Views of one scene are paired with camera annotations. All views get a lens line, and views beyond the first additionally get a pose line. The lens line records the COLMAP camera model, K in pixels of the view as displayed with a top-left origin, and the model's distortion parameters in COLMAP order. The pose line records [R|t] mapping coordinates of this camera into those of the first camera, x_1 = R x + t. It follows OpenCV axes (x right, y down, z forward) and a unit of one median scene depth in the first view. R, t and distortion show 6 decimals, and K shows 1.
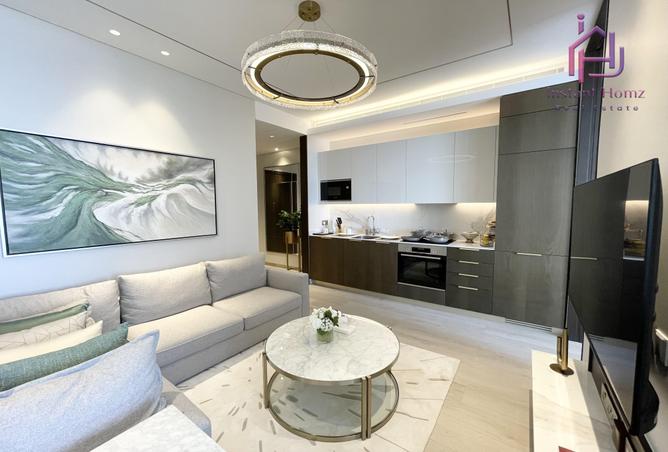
lens RADIAL K [[277.8, 0, 331.4], [0, 277.8, 227.8], [0, 0, 1]] dist [-0.000213, -0.000032]
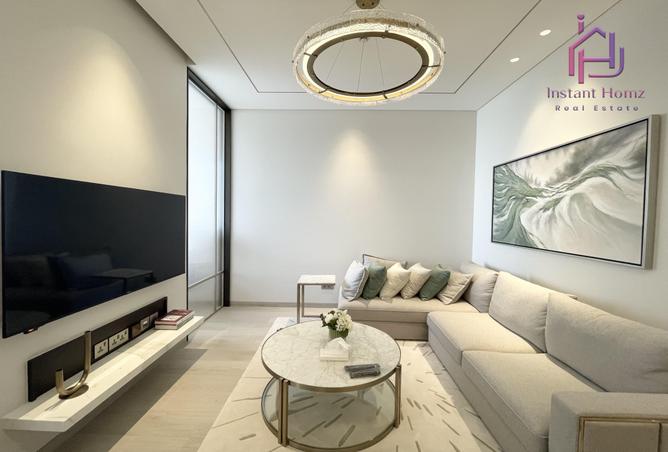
lens RADIAL K [[277.8, 0, 331.2], [0, 277.8, 223.1], [0, 0, 1]] dist [-0.000213, -0.000032]
pose [[-0.828447, 0.007583, -0.560017, 0.418634], [-0.053737, 0.994219, 0.092958, -0.085388], [0.557484, 0.107104, -0.823250, 1.351853]]
